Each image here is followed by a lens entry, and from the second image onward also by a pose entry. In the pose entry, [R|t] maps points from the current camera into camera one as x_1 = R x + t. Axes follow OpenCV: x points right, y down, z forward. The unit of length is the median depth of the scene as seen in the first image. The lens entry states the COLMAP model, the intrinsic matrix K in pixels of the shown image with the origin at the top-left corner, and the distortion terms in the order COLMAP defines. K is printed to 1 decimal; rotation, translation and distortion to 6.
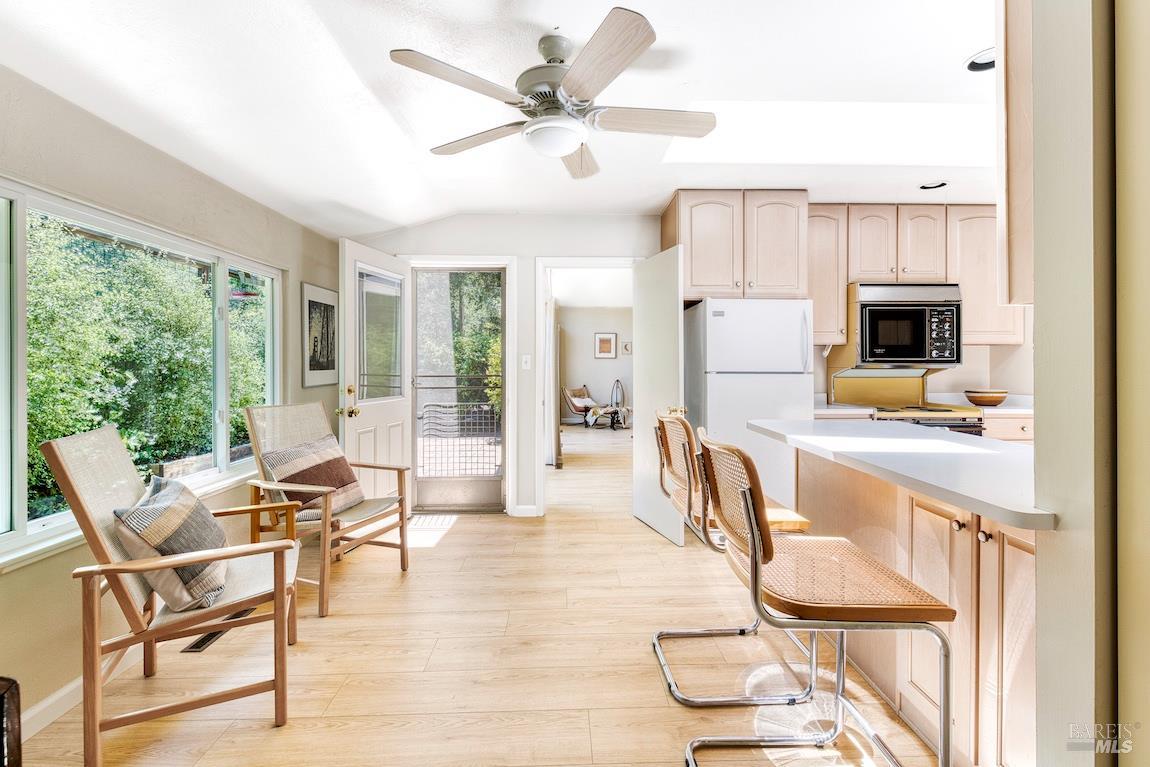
lens RADIAL K [[497.1, 0, 574.8], [0, 497.1, 371.1], [0, 0, 1]] dist [0.000964, -0.000025]
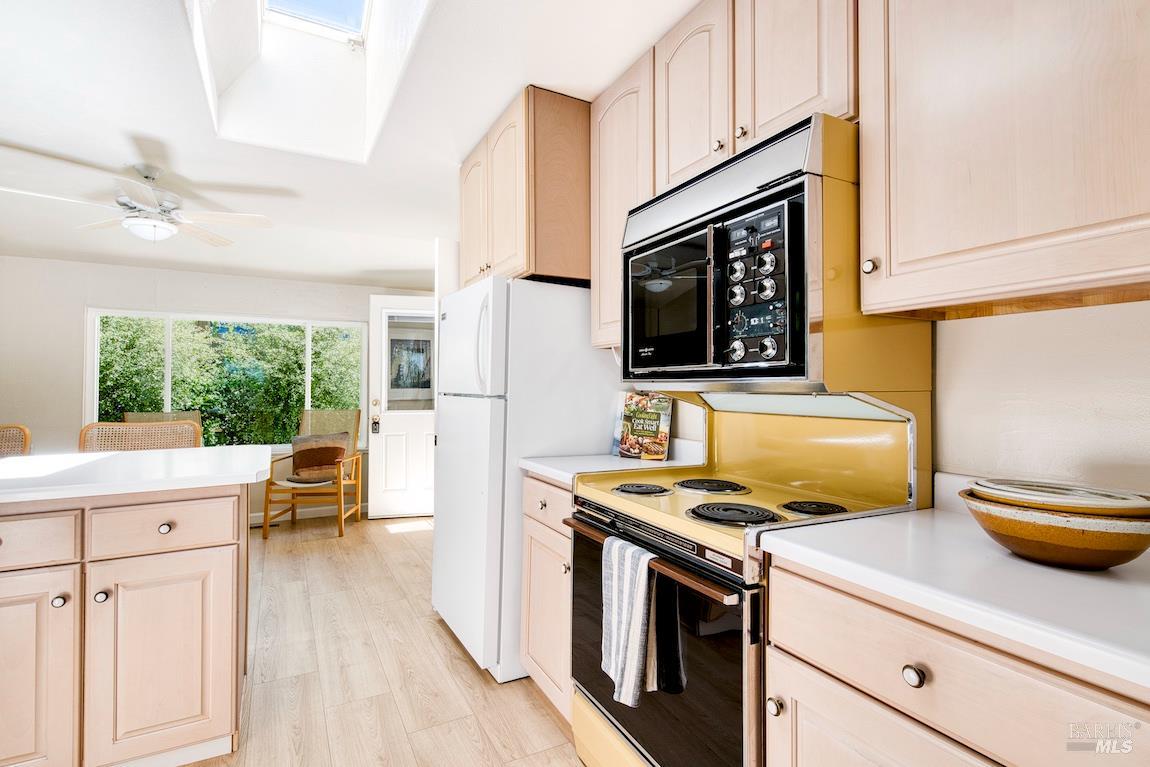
lens RADIAL K [[544.5, 0, 573.5], [0, 544.5, 381.0], [0, 0, 1]] dist [0.024942, -0.017482]
pose [[0.436769, -0.006297, -0.899552, 1.018320], [-0.007046, 0.999921, -0.010421, -0.008765], [0.899546, 0.010890, 0.436690, 0.731502]]
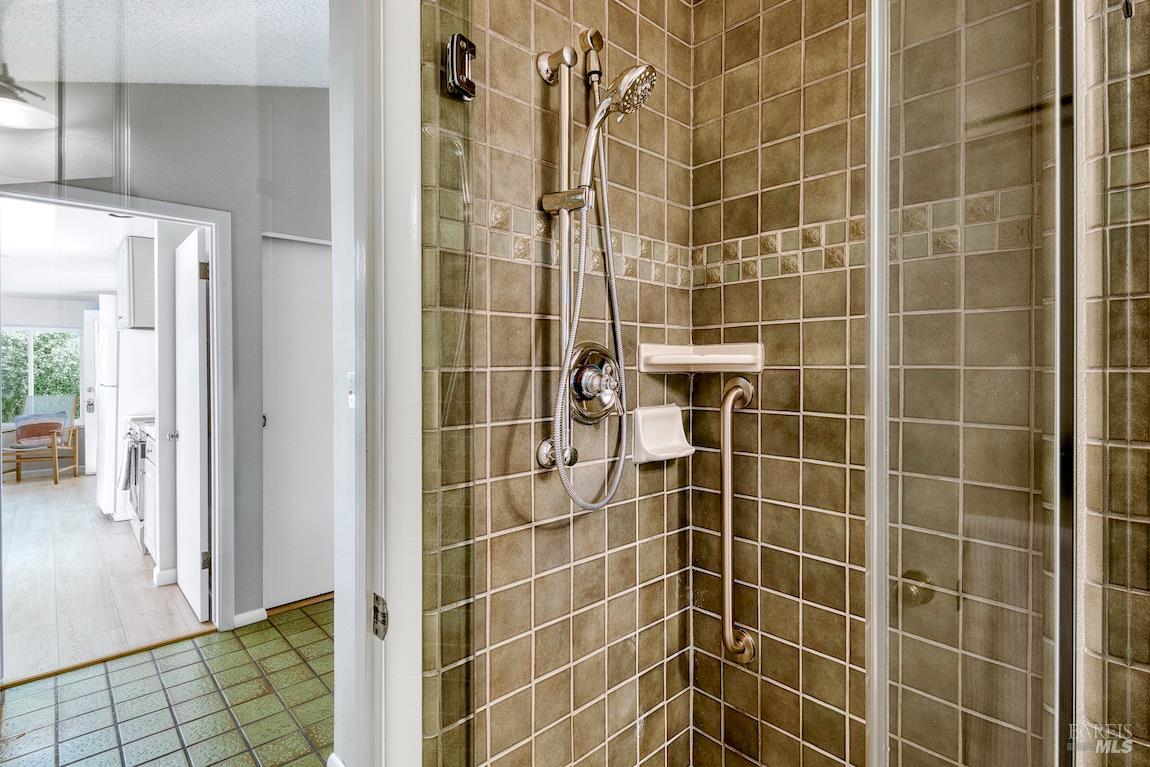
lens RADIAL K [[561.7, 0, 574.0], [0, 561.7, 371.7], [0, 0, 1]] dist [0.000231, -0.001111]
pose [[0.657735, 0.004340, -0.753237, 2.103165], [0.000363, 0.999981, 0.006079, -0.037734], [0.753249, -0.004272, 0.657721, 0.869174]]
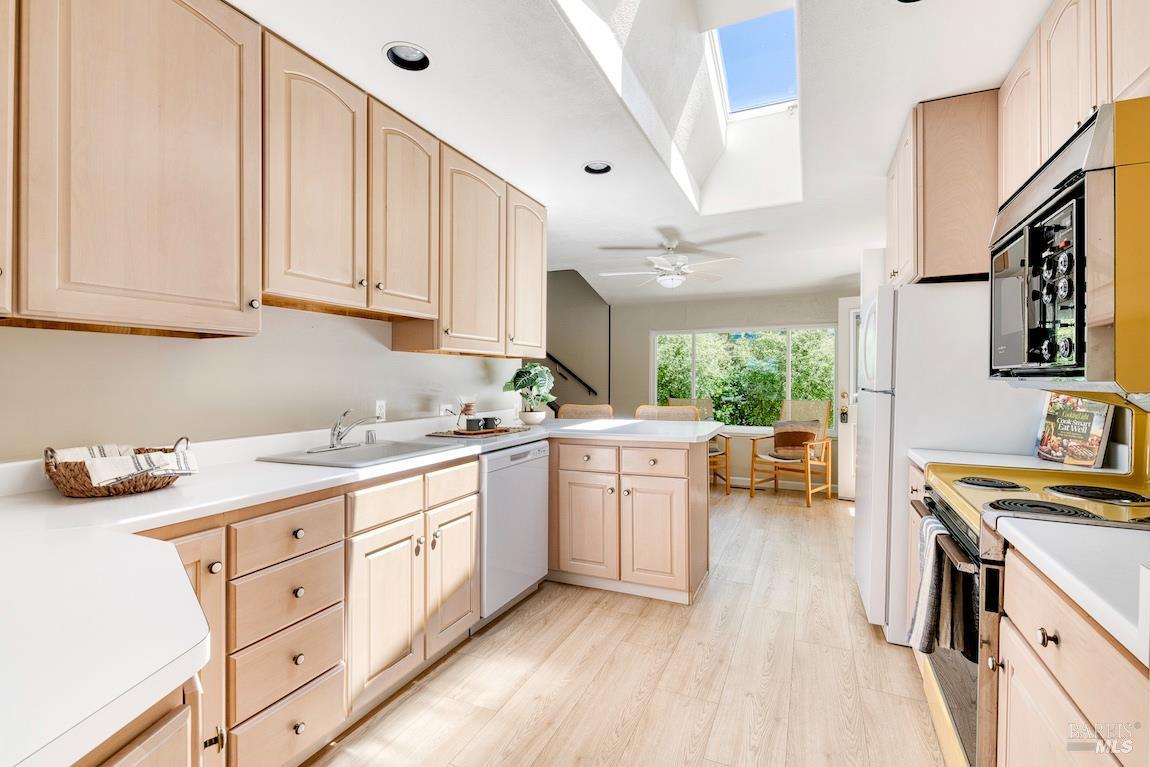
lens RADIAL K [[520.2, 0, 574.3], [0, 520.2, 381.4], [0, 0, 1]] dist [0.000088, 0.000045]
pose [[-0.448556, 0.007617, -0.893722, 1.197092], [0.001598, 0.999969, 0.007721, -0.015935], [0.893753, 0.002035, -0.448554, 0.864488]]
